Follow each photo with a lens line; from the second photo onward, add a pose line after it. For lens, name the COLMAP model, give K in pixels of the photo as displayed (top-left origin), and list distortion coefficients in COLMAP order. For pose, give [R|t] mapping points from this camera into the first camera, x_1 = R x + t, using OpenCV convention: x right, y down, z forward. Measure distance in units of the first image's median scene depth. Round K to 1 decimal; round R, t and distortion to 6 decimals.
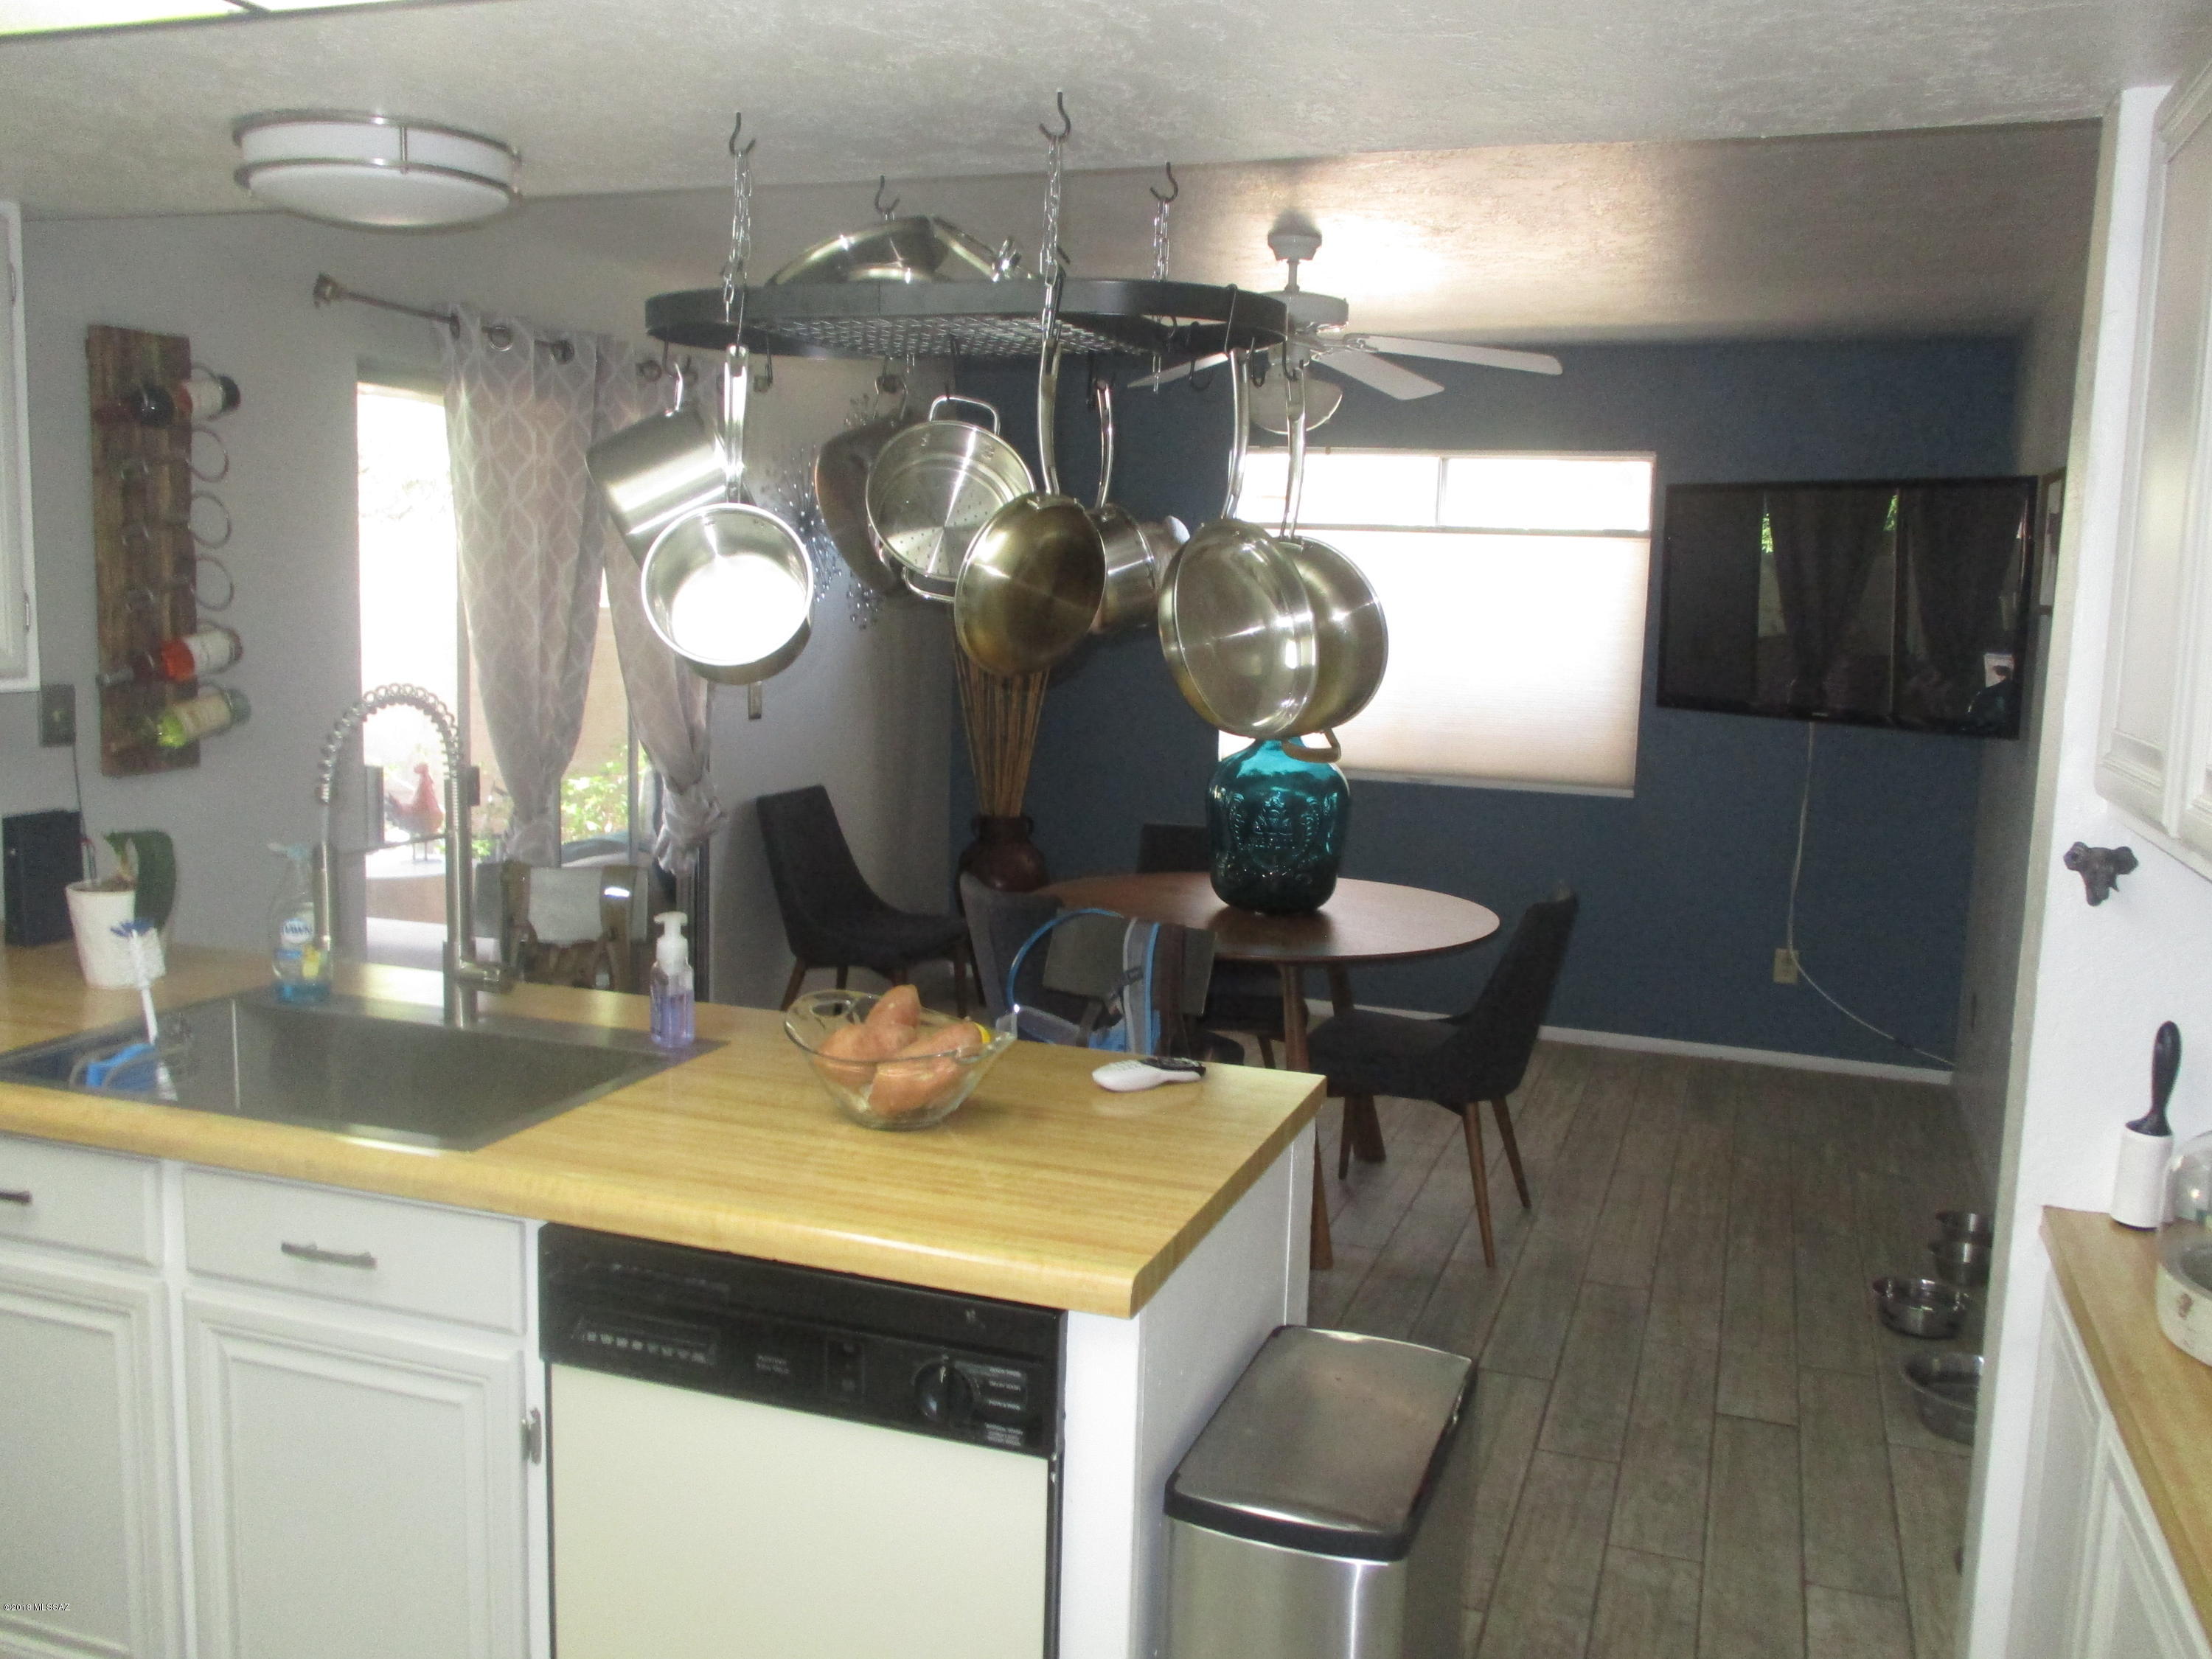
lens RADIAL K [[1862.4, 0, 1108.8], [0, 1862.4, 824.7], [0, 0, 1]] dist [-0.005052, 0.004367]
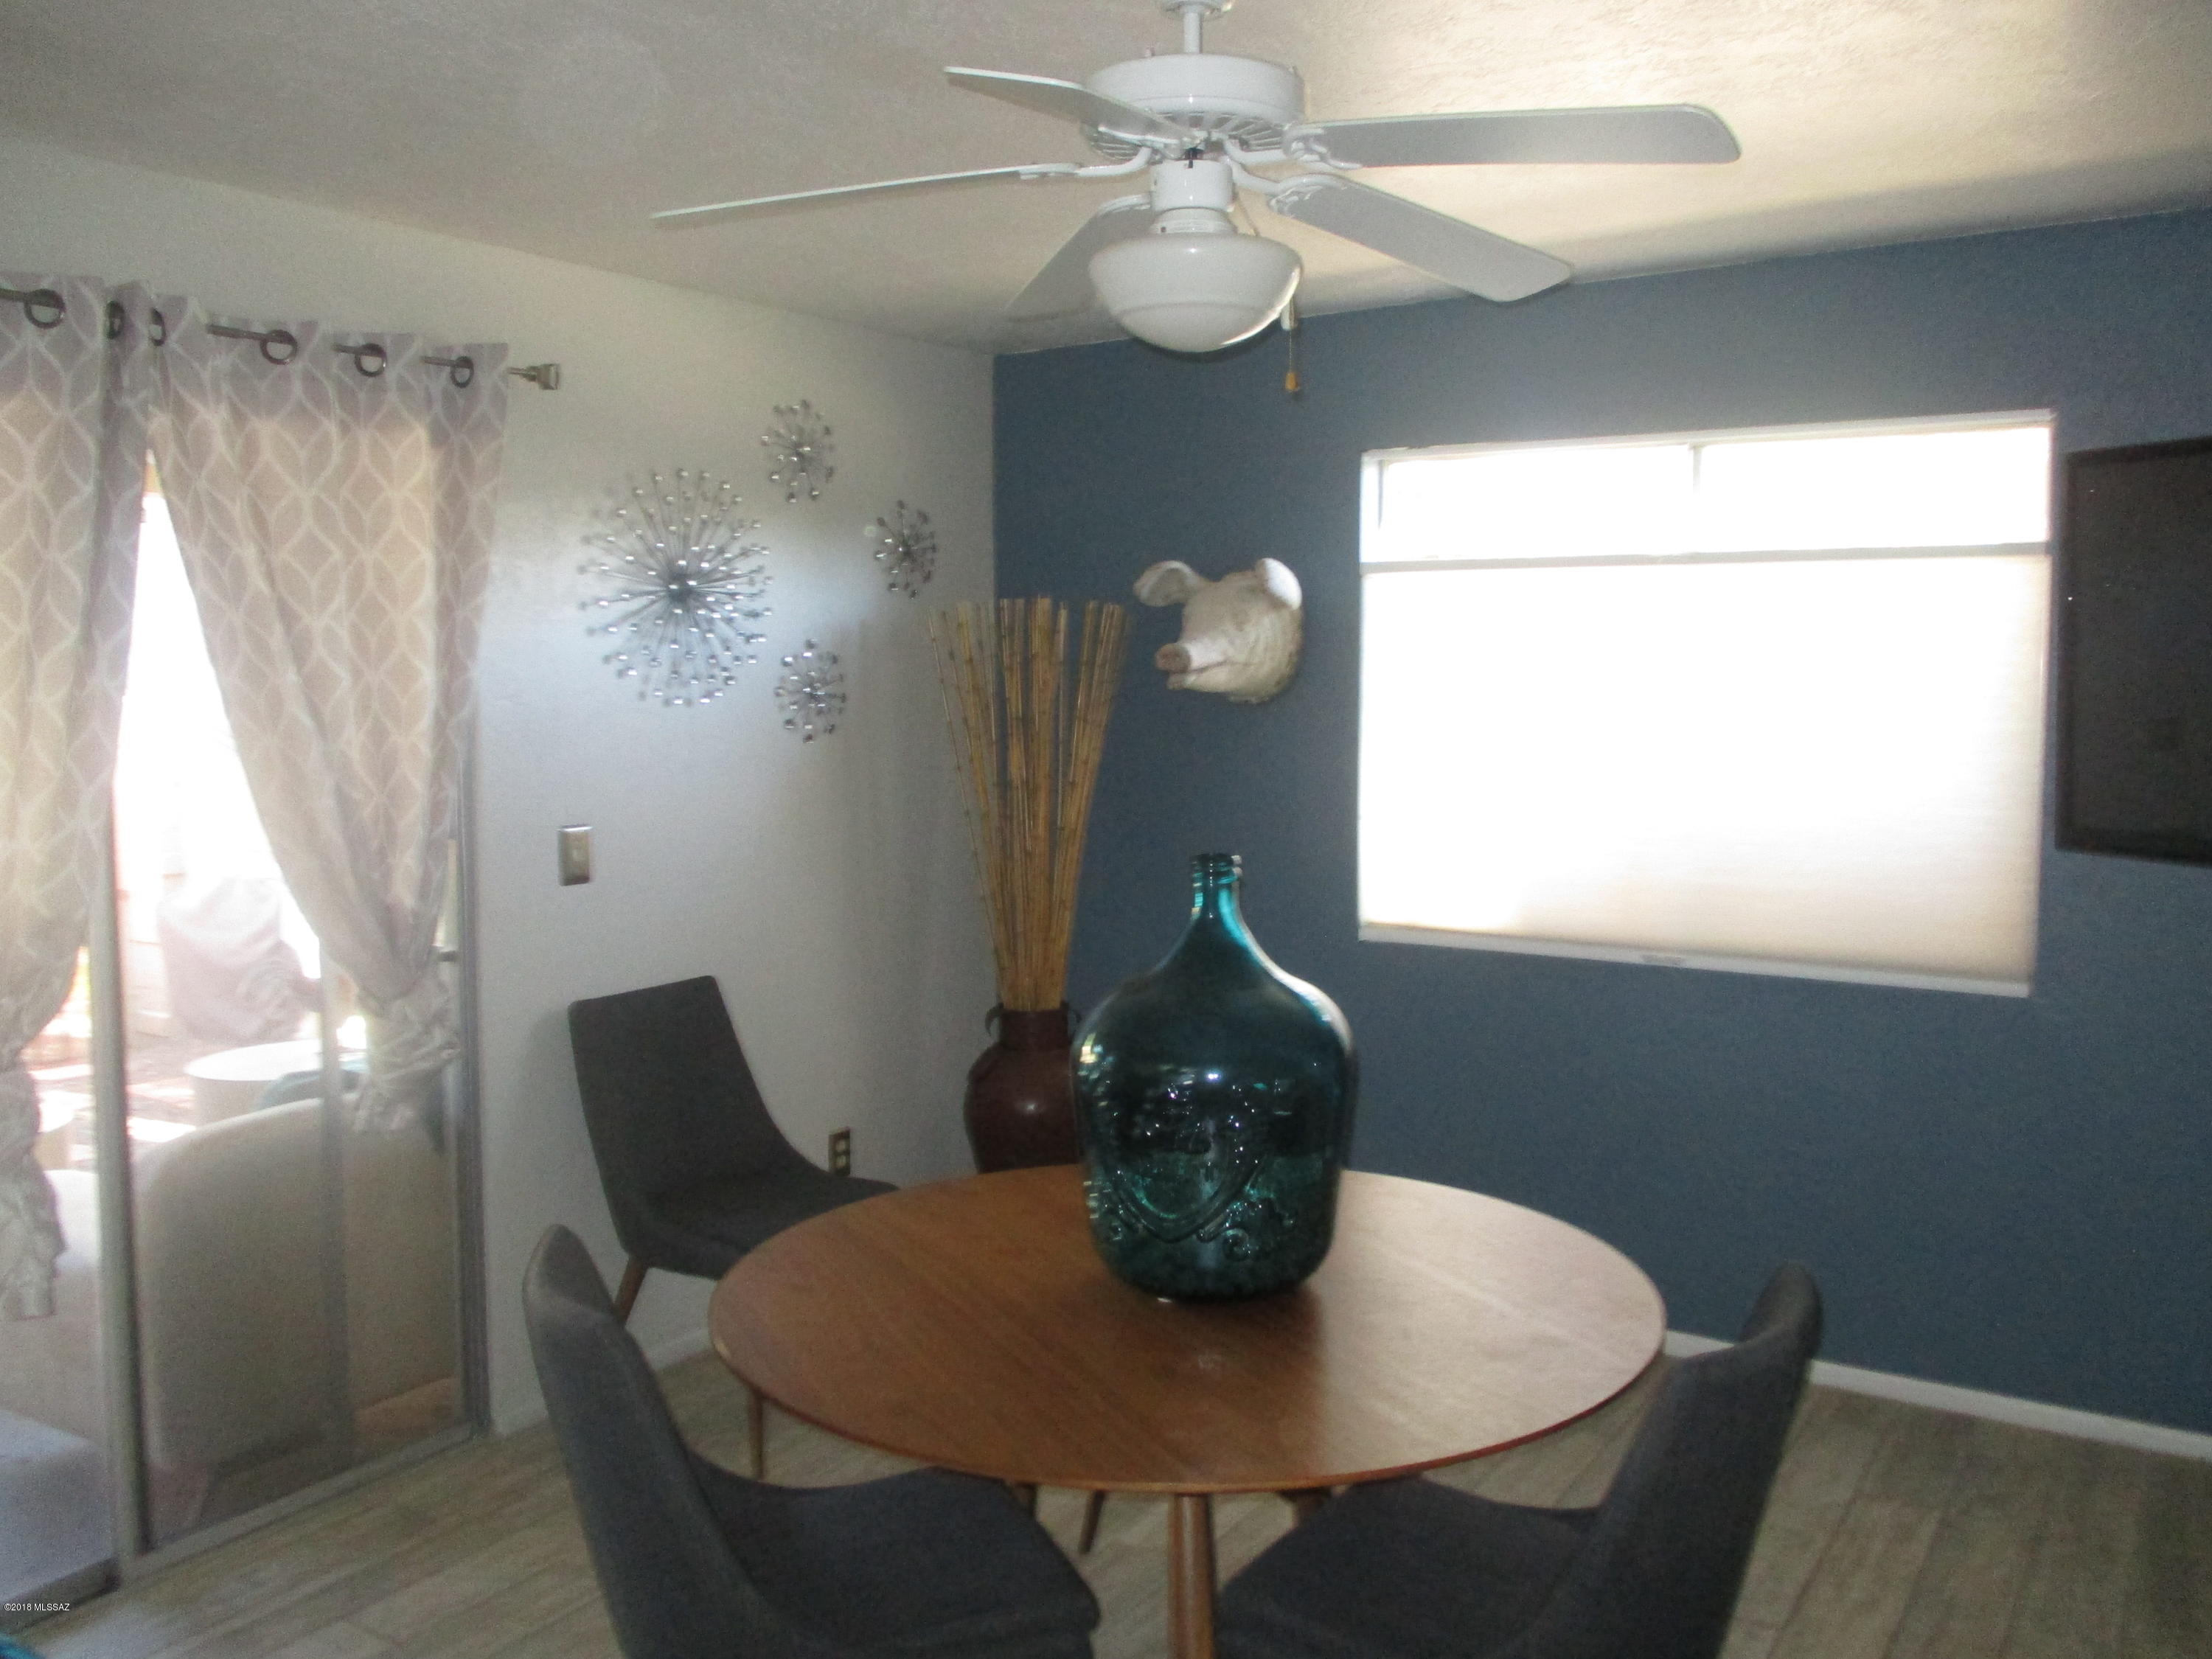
lens RADIAL K [[1862.4, 0, 1107.3], [0, 1862.4, 838.5], [0, 0, 1]] dist [-0.005052, 0.004367]
pose [[0.975078, -0.013645, -0.221443, 0.140282], [0.004444, 0.999108, -0.041996, -0.043738], [0.221819, 0.039965, 0.974269, 0.394031]]
